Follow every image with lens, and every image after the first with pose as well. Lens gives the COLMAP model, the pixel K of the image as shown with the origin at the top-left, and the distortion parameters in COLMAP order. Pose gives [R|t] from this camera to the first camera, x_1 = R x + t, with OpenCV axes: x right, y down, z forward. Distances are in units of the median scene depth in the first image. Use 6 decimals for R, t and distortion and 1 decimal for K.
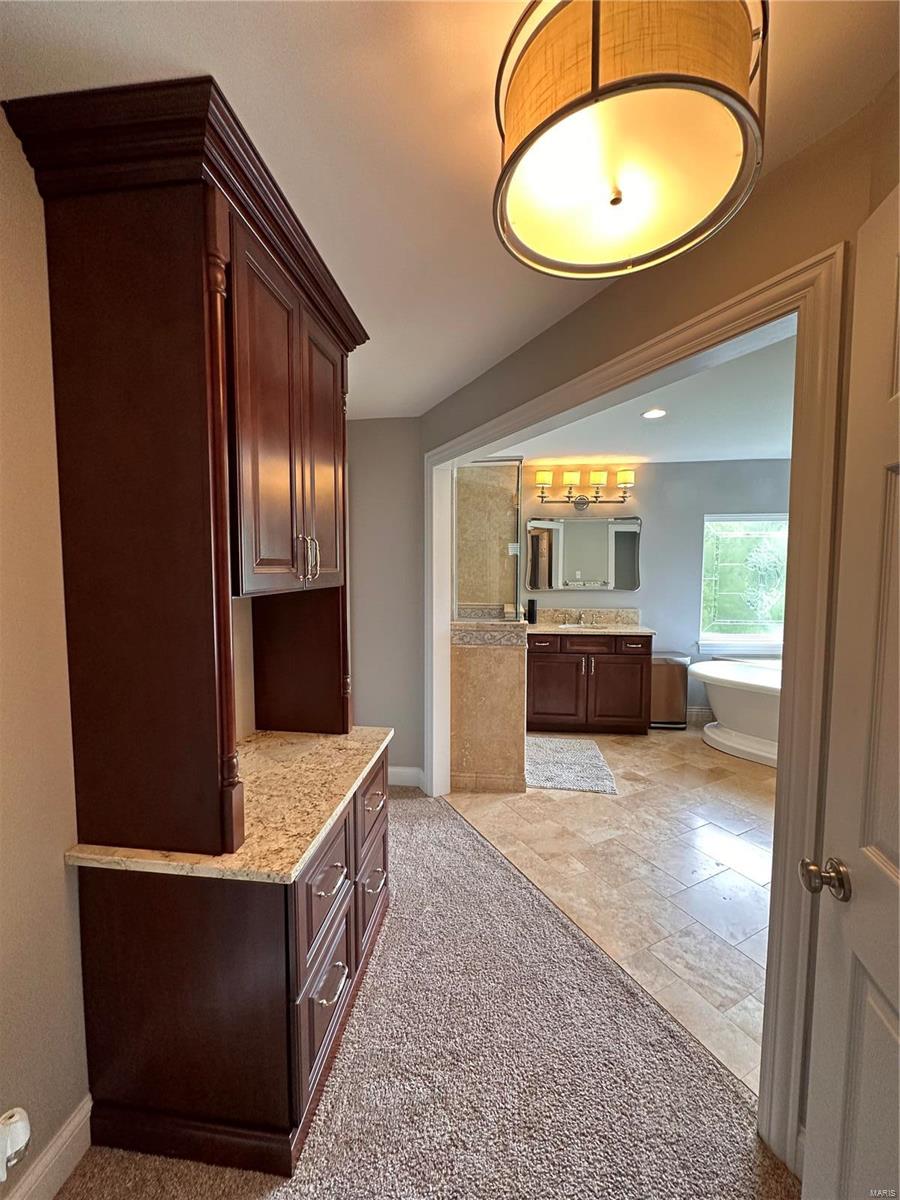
lens RADIAL K [[478.8, 0, 450.6], [0, 478.8, 600.1], [0, 0, 1]] dist [-0.003416, -0.000001]
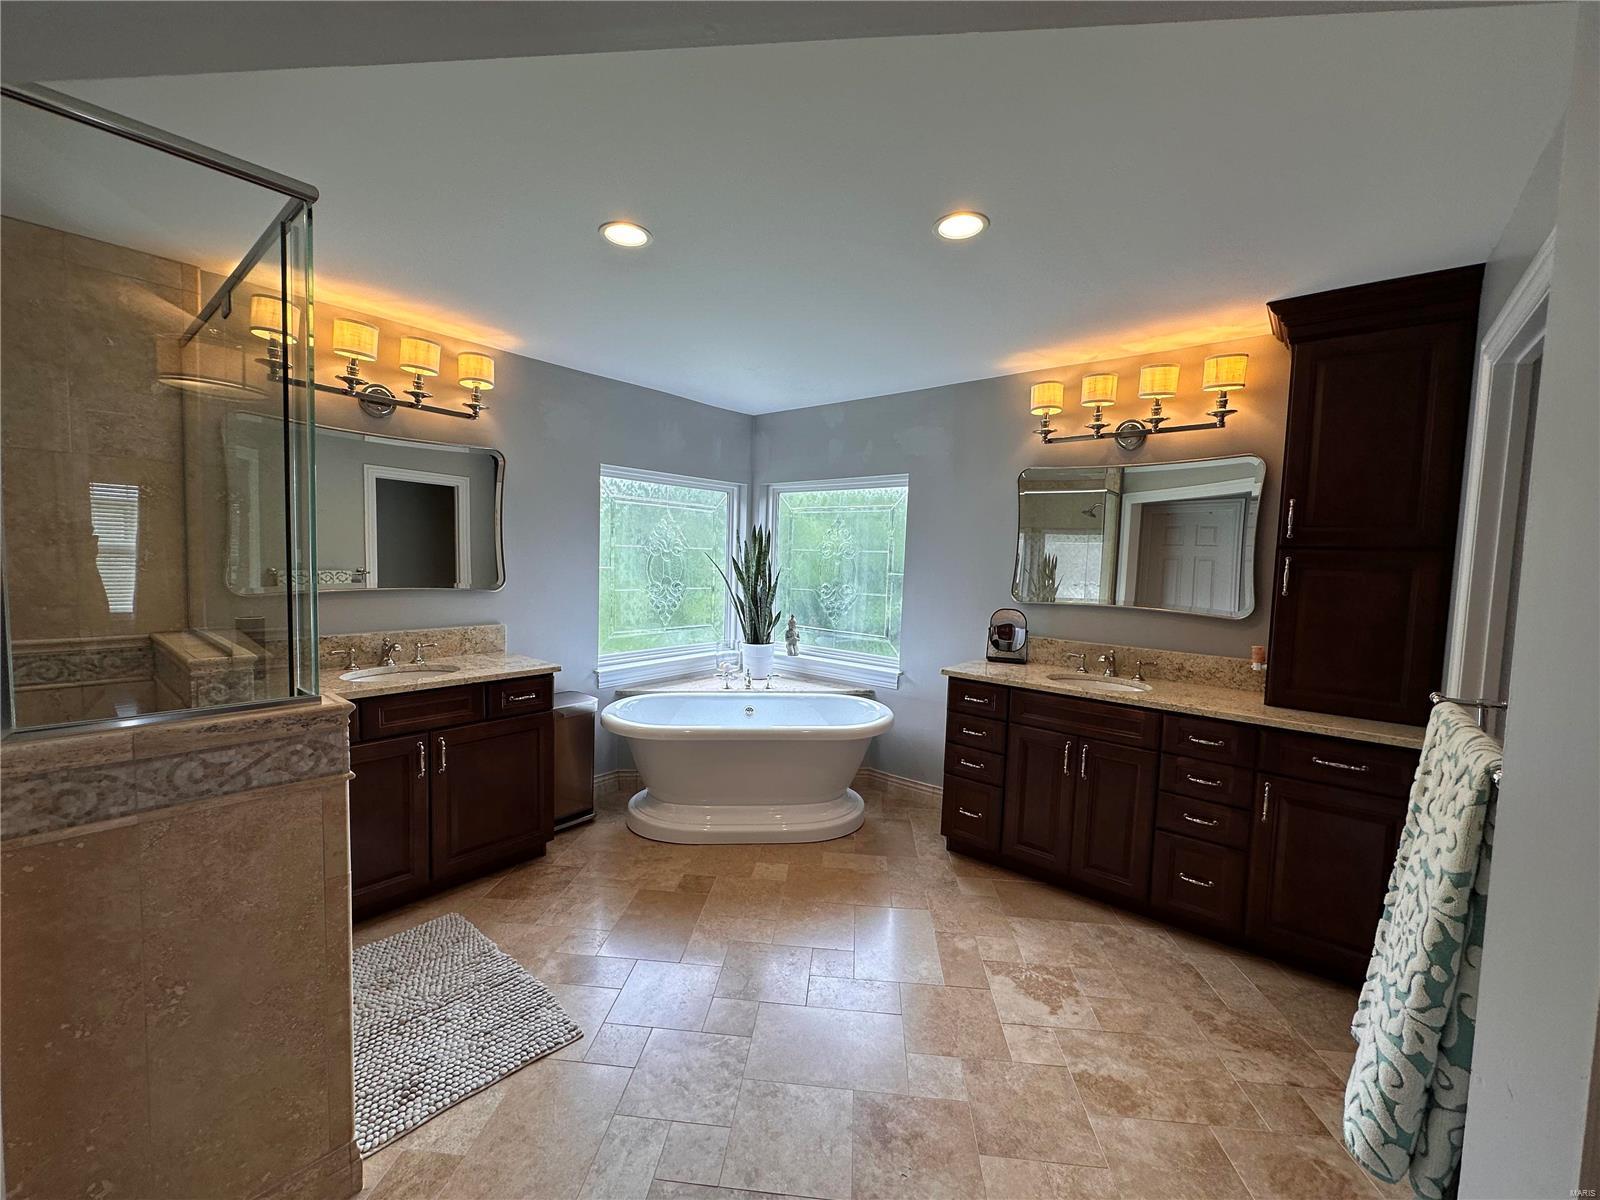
lens RADIAL K [[638.5, 0, 800.7], [0, 638.5, 599.3], [0, 0, 1]] dist [-0.003416, -0.000001]
pose [[0.541585, -0.038464, 0.839765, -0.030397], [0.027626, 0.999227, 0.027951, -0.021323], [-0.840192, 0.008062, 0.542229, 0.362914]]
